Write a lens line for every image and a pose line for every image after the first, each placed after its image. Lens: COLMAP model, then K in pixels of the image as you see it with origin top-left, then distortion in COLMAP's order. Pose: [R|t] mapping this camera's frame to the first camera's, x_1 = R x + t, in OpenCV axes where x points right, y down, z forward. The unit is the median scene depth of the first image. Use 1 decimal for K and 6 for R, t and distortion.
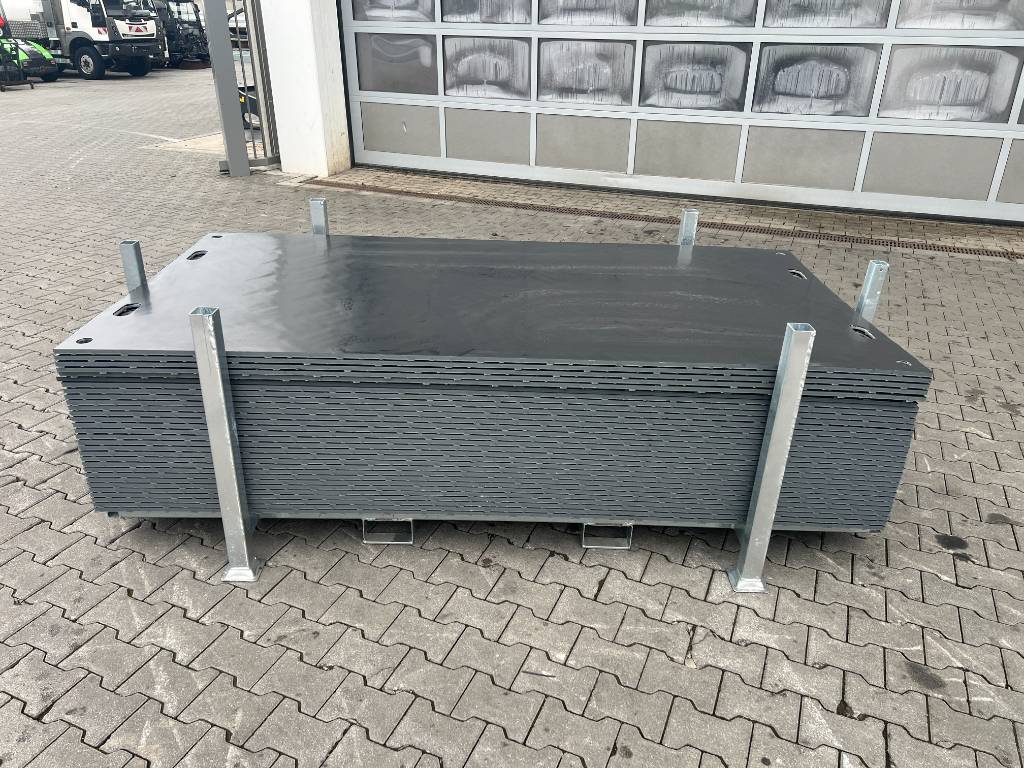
lens RADIAL K [[766.1, 0, 509.5], [0, 766.1, 386.2], [0, 0, 1]] dist [0.053040, -0.053179]
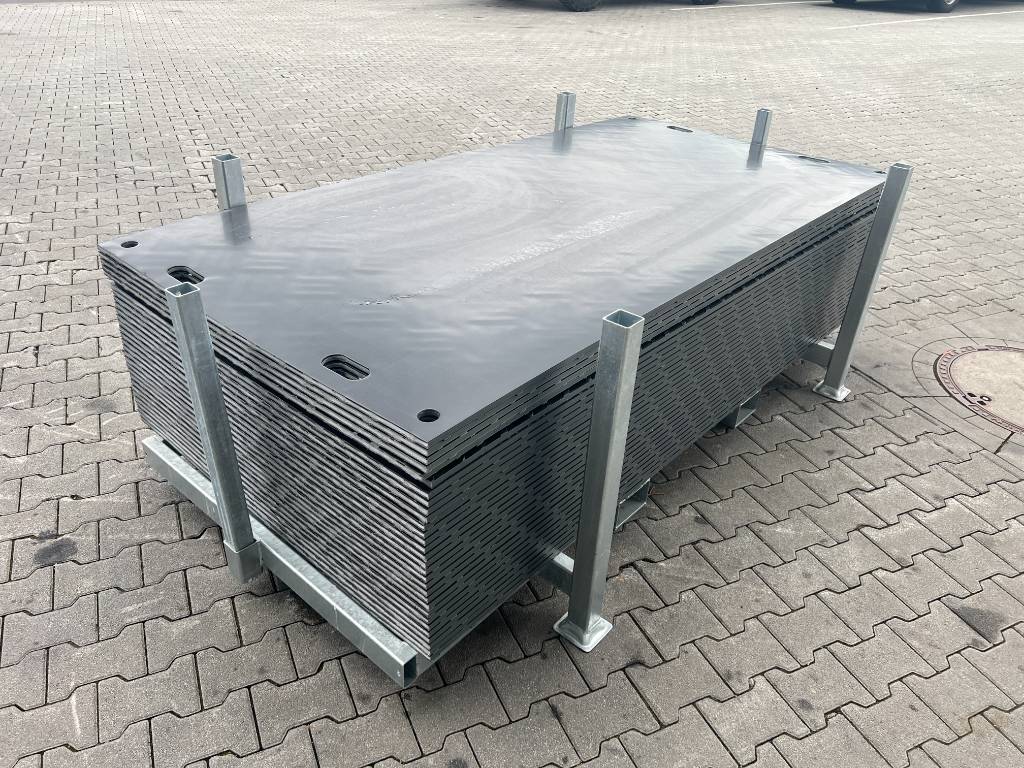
lens RADIAL K [[766.1, 0, 508.1], [0, 766.1, 384.5], [0, 0, 1]] dist [0.053040, -0.053179]
pose [[-0.662537, 0.336998, -0.668938, 0.289280], [-0.387730, 0.609809, 0.691230, -0.238111], [0.640867, 0.717332, -0.273357, 0.544737]]
